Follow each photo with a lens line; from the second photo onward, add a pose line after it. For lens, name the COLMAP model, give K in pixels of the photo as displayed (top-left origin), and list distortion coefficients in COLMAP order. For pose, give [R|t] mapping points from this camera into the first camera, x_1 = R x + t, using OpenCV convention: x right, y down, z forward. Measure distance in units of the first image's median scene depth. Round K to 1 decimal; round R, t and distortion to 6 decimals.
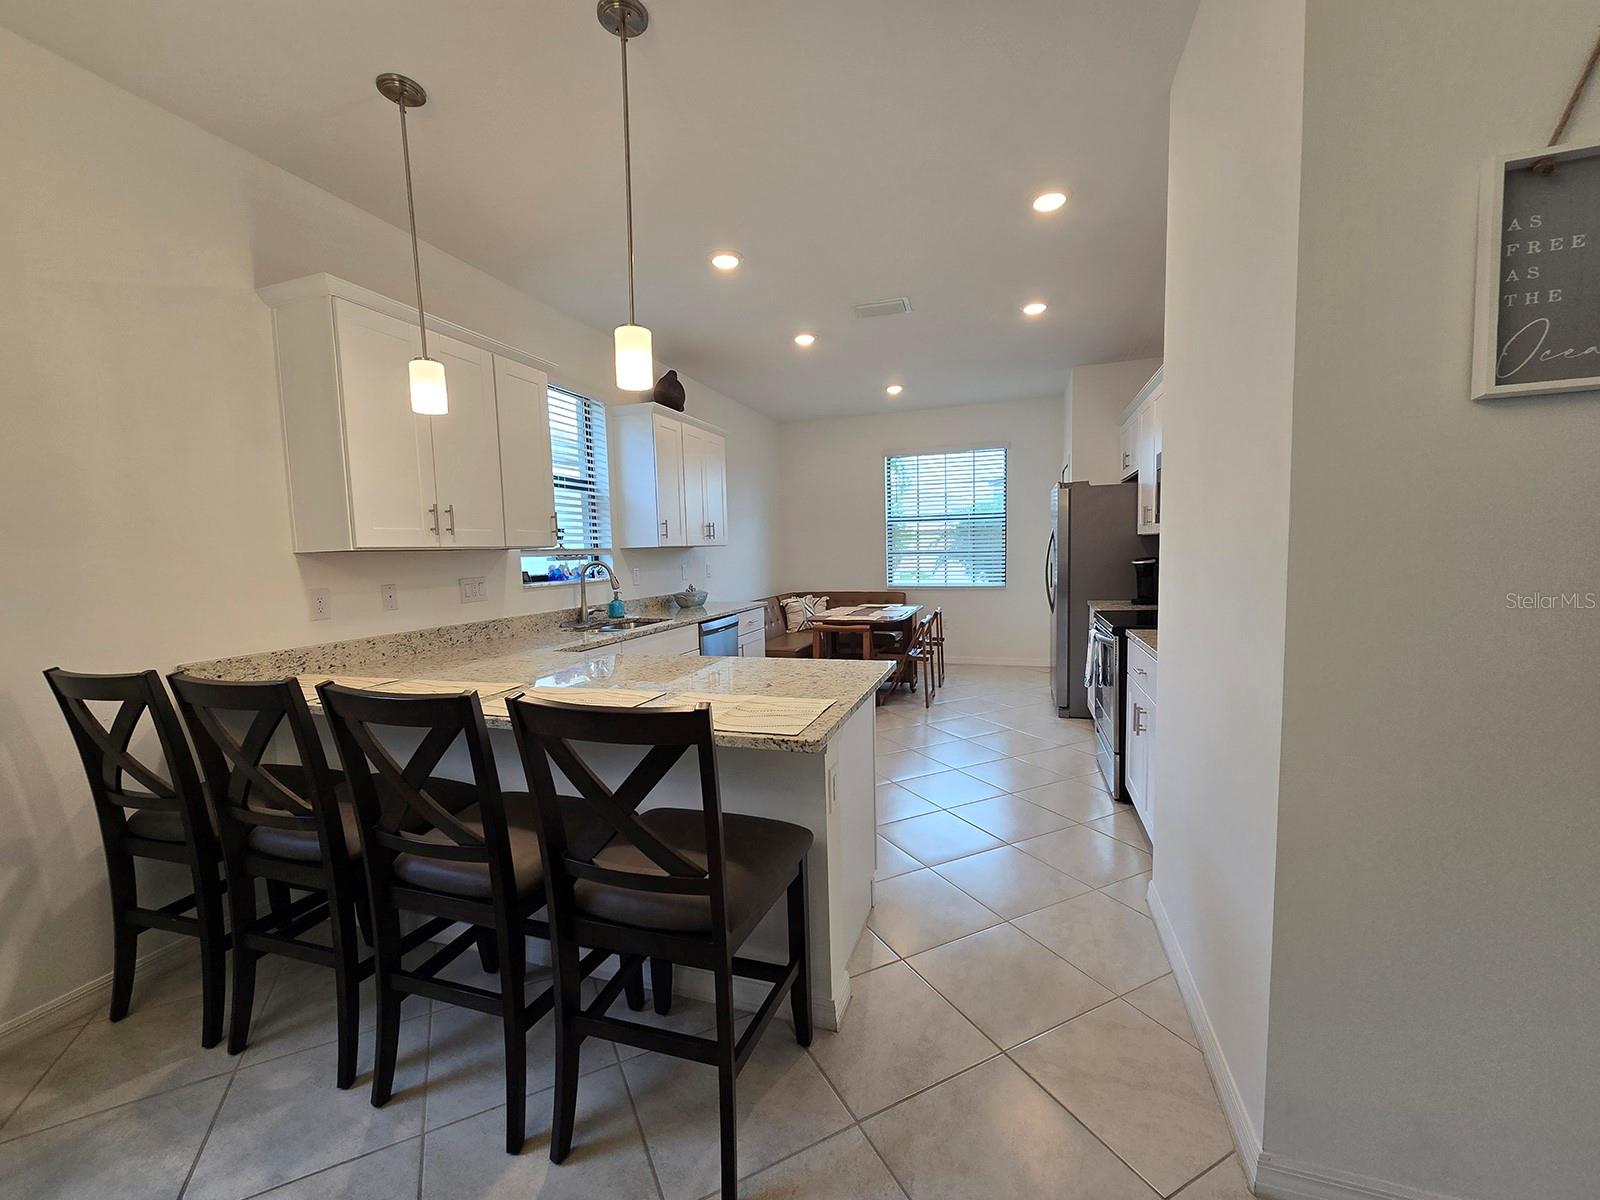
lens RADIAL K [[660.4, 0, 797.0], [0, 660.4, 602.7], [0, 0, 1]] dist [-0.002173, 0.000168]
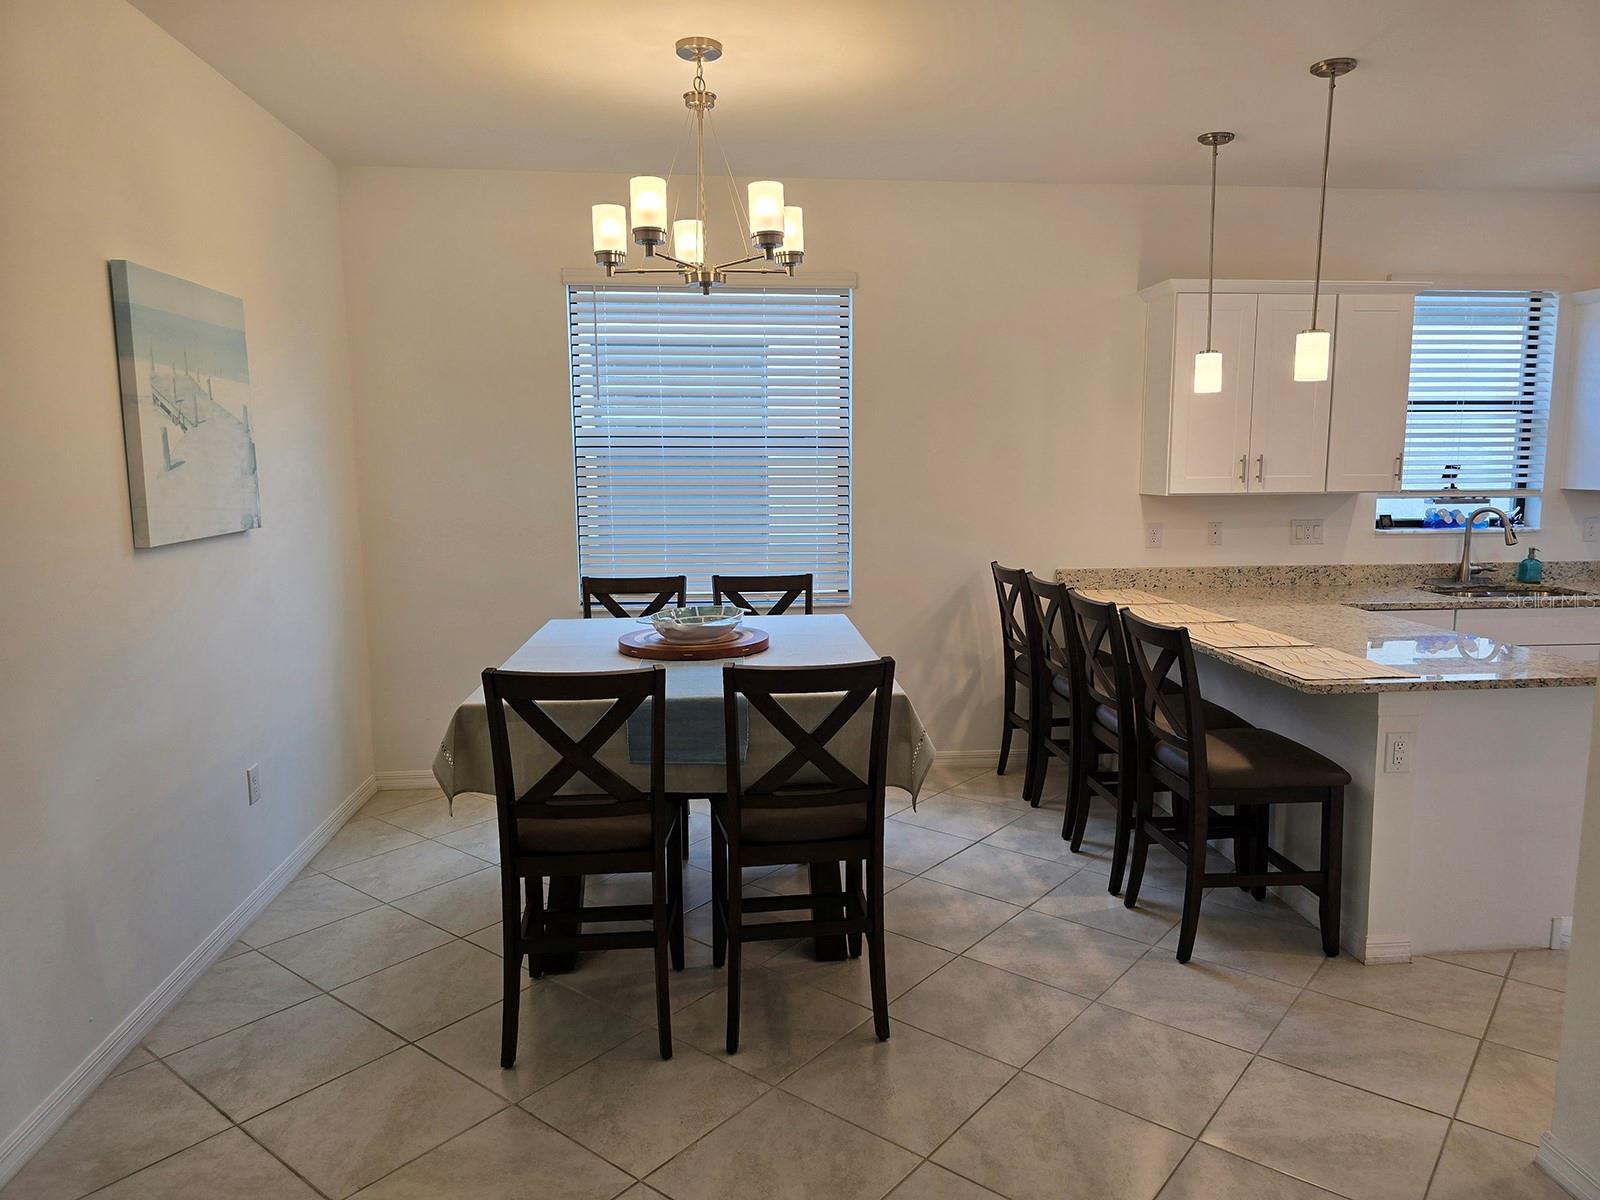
lens RADIAL K [[1067.7, 0, 800.0], [0, 1067.7, 600.0], [0, 0, 1]] dist [0.053559, -0.051136]
pose [[0.404046, 0.147279, -0.902805, 0.527402], [-0.079780, 0.988866, 0.125614, -0.048385], [0.911253, 0.021272, 0.411297, -0.271486]]
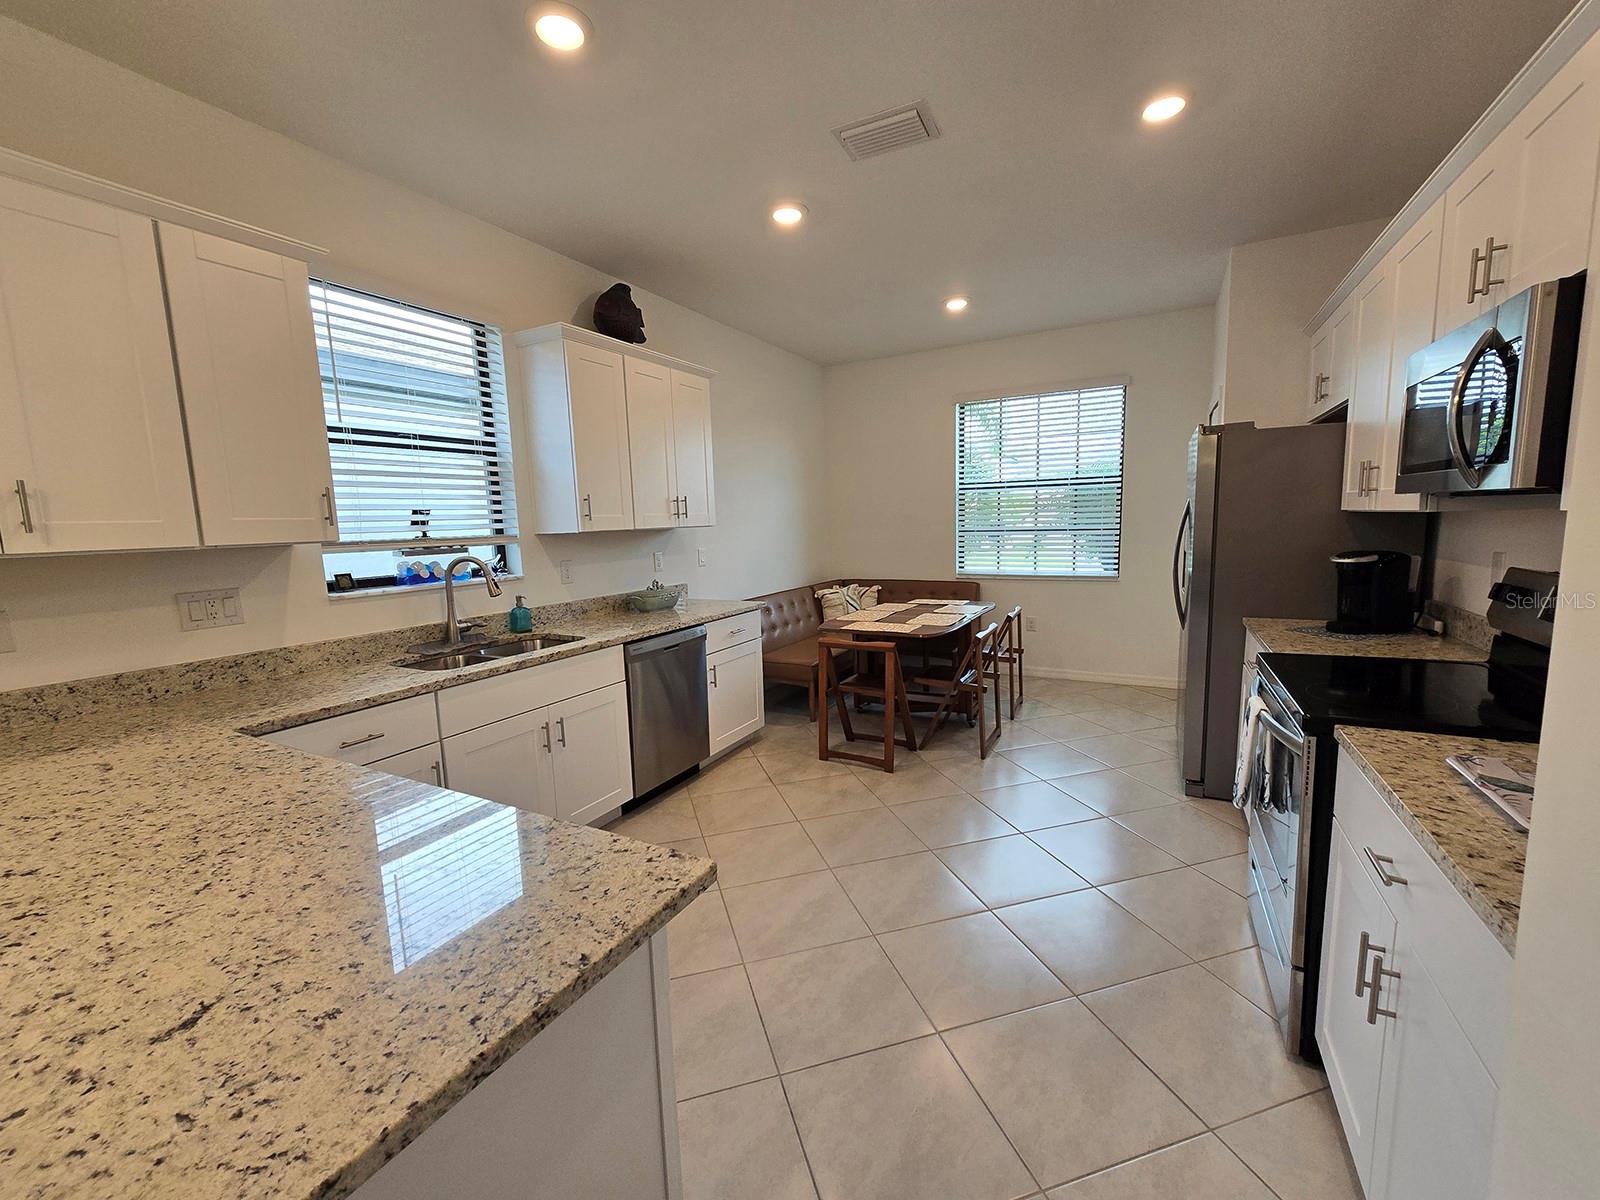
lens RADIAL K [[652.8, 0, 798.2], [0, 652.8, 604.4], [0, 0, 1]] dist [-0.000846, 0.000856]
pose [[0.984266, 0.018663, -0.175706, 0.155622], [-0.009041, 0.998423, 0.055405, -0.051738], [0.176463, -0.052944, 0.982882, 0.369419]]
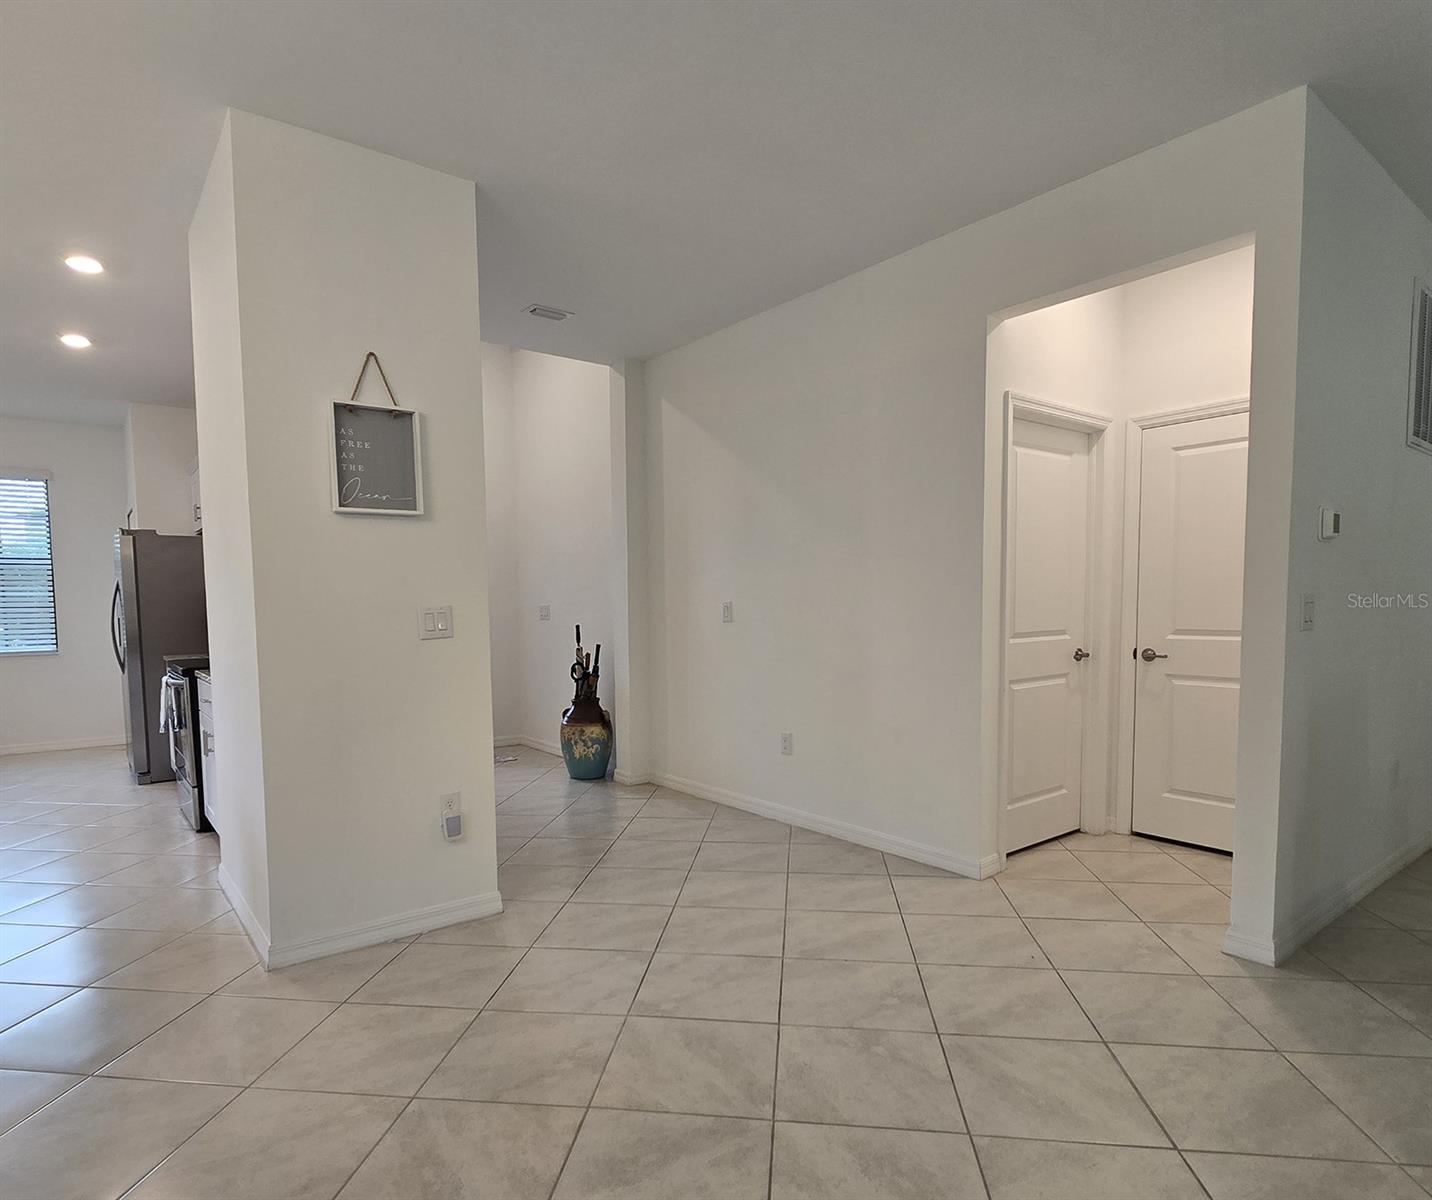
lens RADIAL K [[817.7, 0, 687.5], [0, 817.7, 661.0], [0, 0, 1]] dist [0.001417, 0.000541]
pose [[0.569478, -0.042337, 0.820916, -0.113323], [0.064437, 0.997899, 0.006763, 0.052279], [-0.819477, 0.049046, 0.571009, -0.337700]]
